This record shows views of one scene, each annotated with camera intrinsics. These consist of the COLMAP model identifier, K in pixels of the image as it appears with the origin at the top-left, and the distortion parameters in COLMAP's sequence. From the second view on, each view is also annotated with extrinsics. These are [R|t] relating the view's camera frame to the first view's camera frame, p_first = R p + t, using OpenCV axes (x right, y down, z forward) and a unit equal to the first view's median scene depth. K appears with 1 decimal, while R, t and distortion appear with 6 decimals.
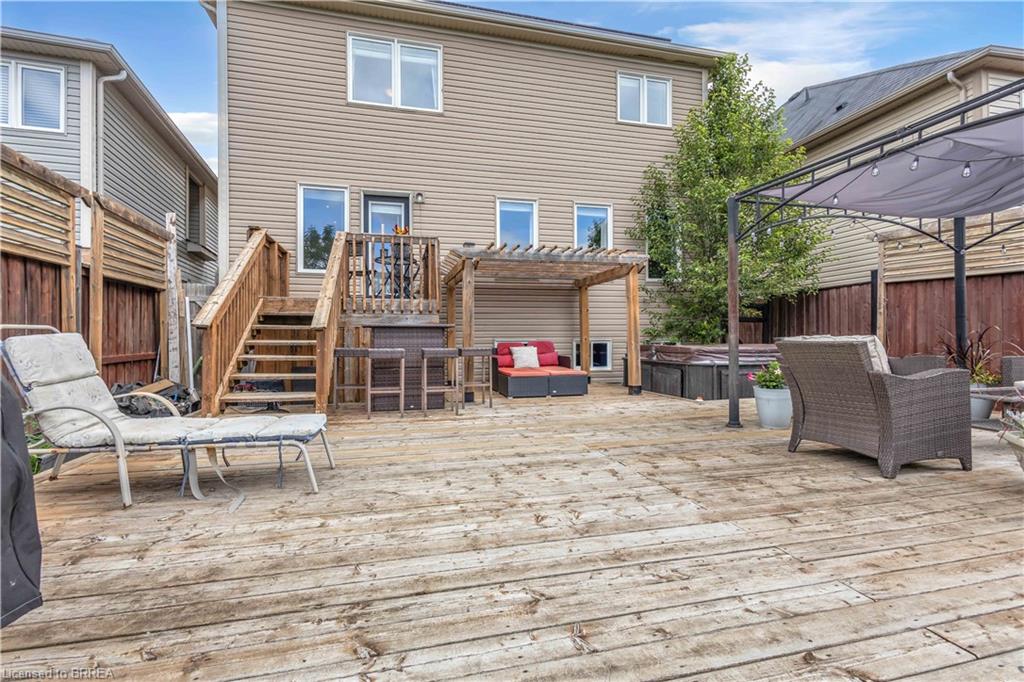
lens RADIAL K [[474.6, 0, 515.6], [0, 474.6, 335.5], [0, 0, 1]] dist [-0.000636, -0.000156]
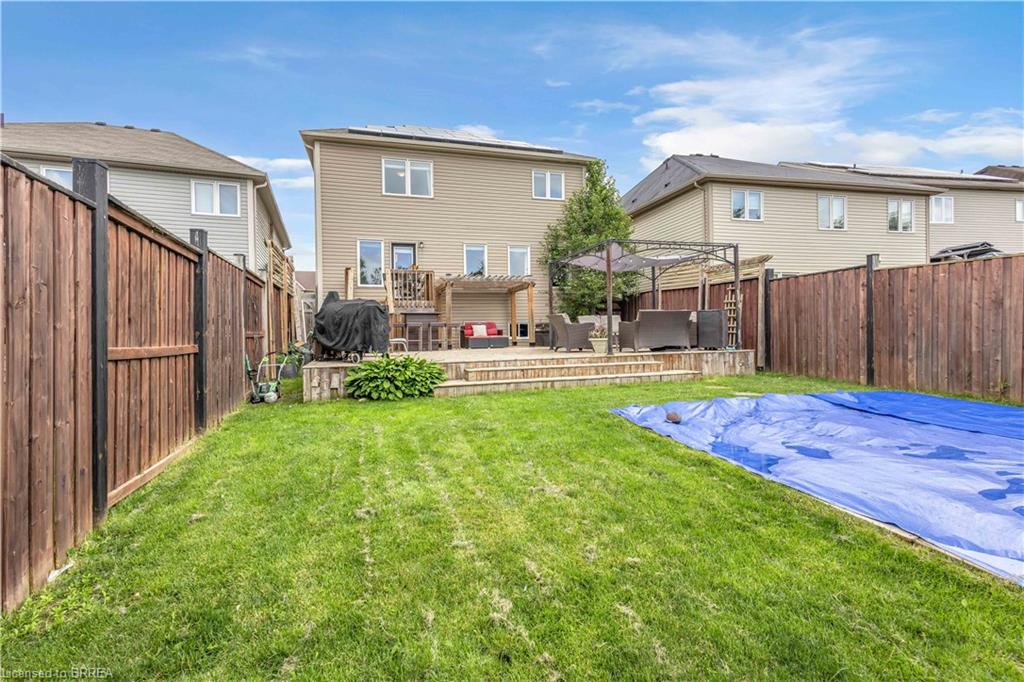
lens RADIAL K [[474.6, 0, 515.6], [0, 474.6, 335.5], [0, 0, 1]] dist [-0.000636, -0.000156]
pose [[0.999220, -0.009400, 0.038355, 0.091883], [0.009031, 0.999912, 0.009759, 0.048596], [-0.038443, -0.009405, 0.999217, -0.894261]]
